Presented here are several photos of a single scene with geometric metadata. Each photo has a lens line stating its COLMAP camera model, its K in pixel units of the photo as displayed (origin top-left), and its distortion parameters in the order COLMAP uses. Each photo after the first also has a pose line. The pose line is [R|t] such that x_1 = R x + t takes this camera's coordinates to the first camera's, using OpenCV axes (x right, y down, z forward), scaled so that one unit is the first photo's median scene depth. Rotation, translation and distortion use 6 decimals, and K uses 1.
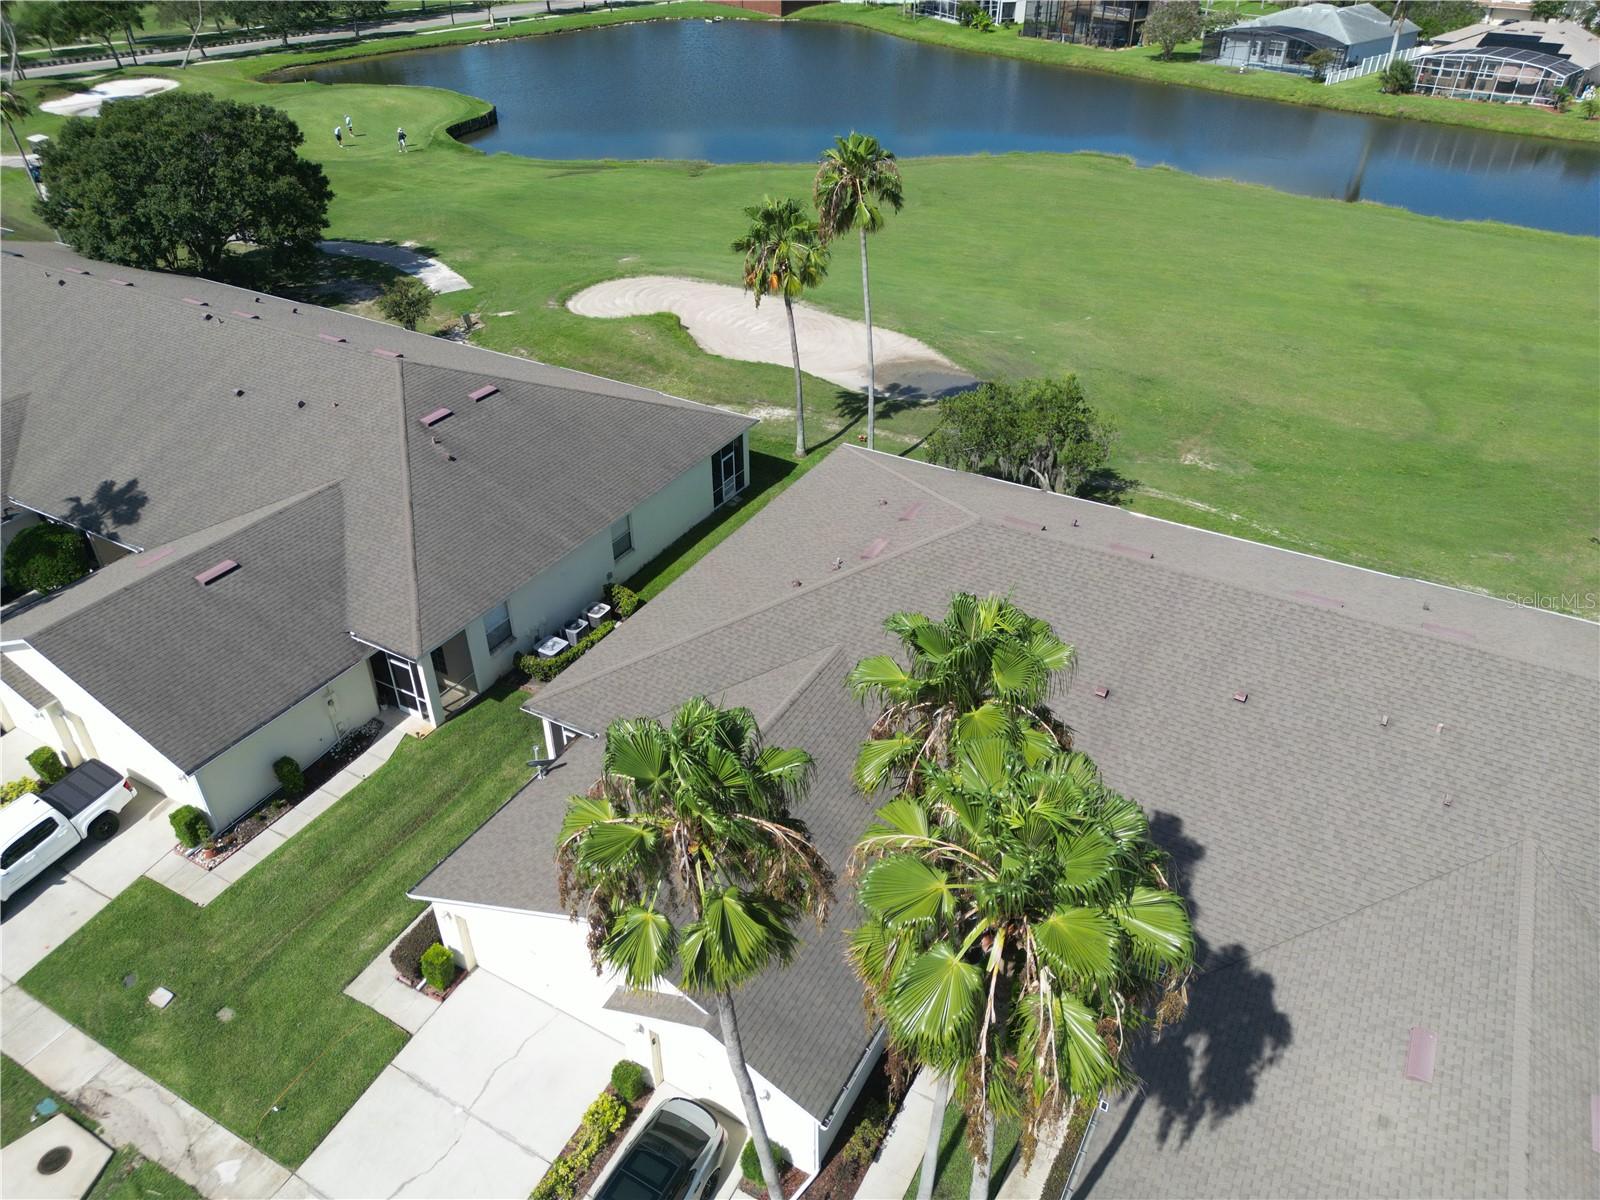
lens RADIAL K [[1102.5, 0, 800.0], [0, 1102.5, 600.0], [0, 0, 1]] dist [0.055345, -0.044926]
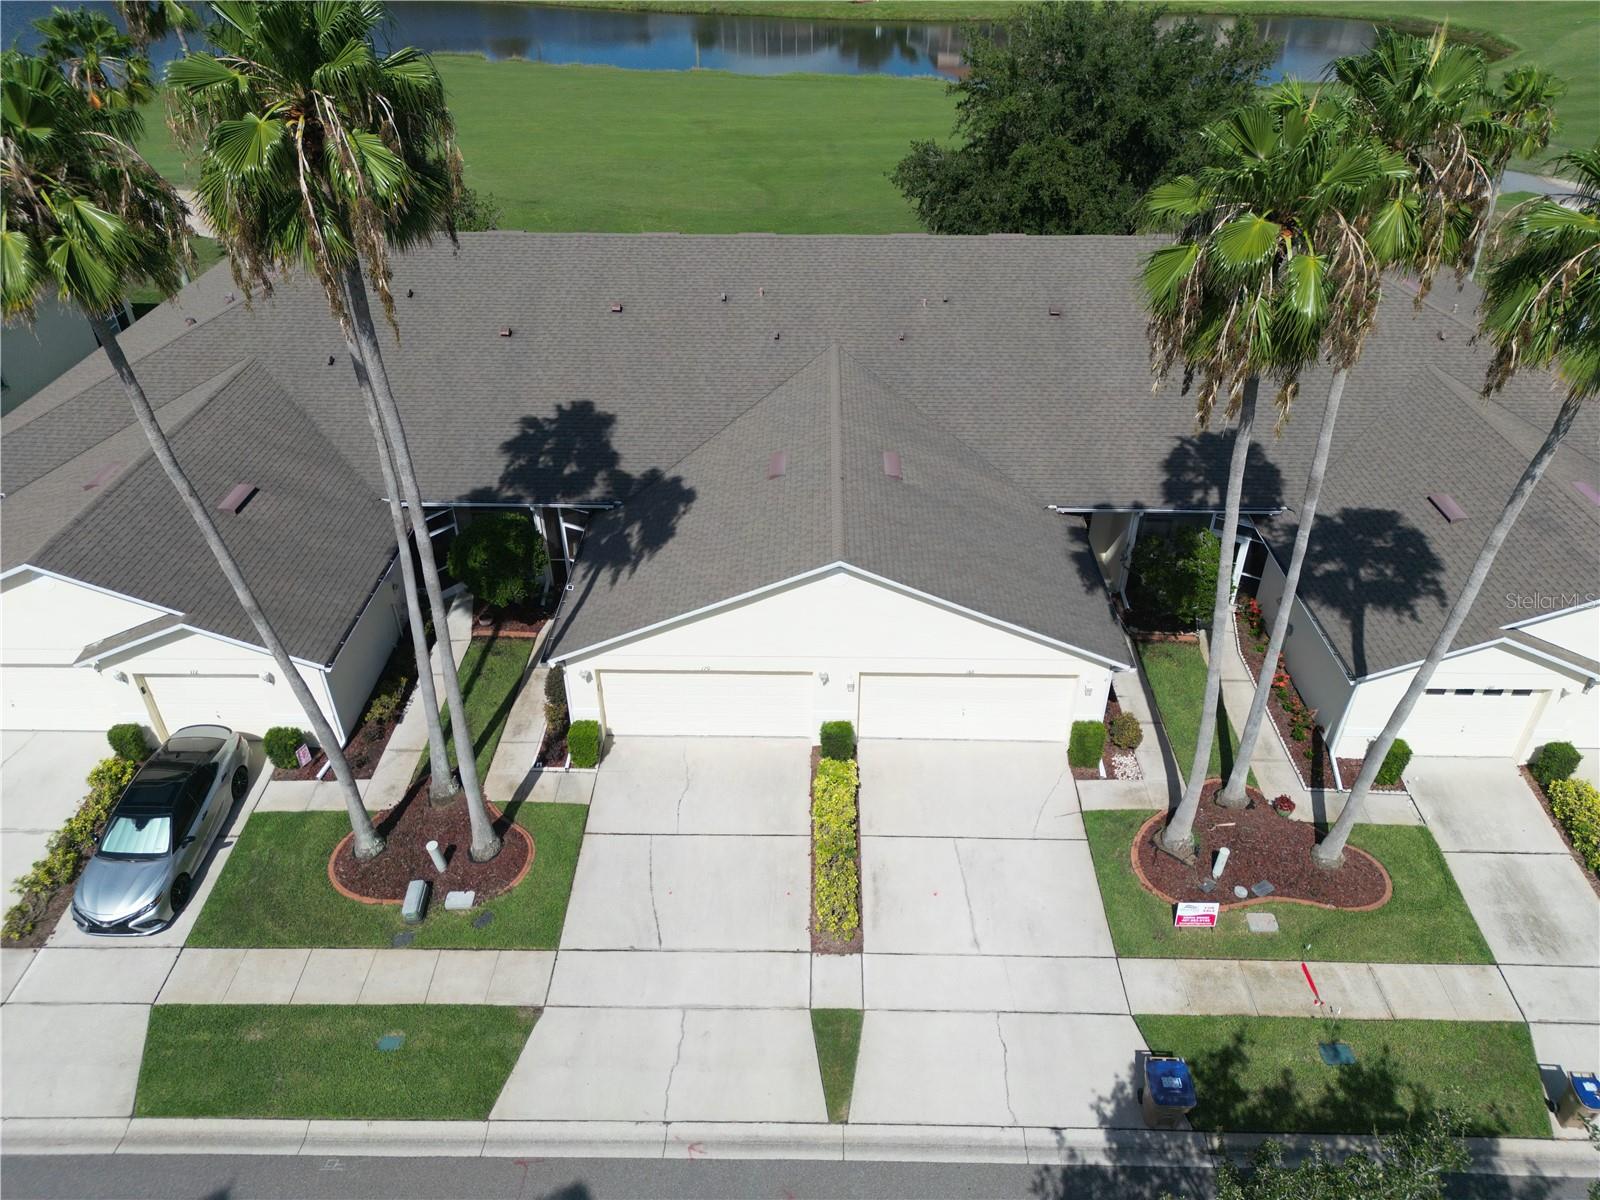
lens RADIAL K [[1118.4, 0, 798.1], [0, 1118.4, 607.4], [0, 0, 1]] dist [0.082103, -0.080916]
pose [[0.879130, -0.271015, 0.392021, 0.003677], [0.271553, 0.960835, 0.055278, 0.237459], [-0.391649, 0.057858, 0.918294, -0.105264]]
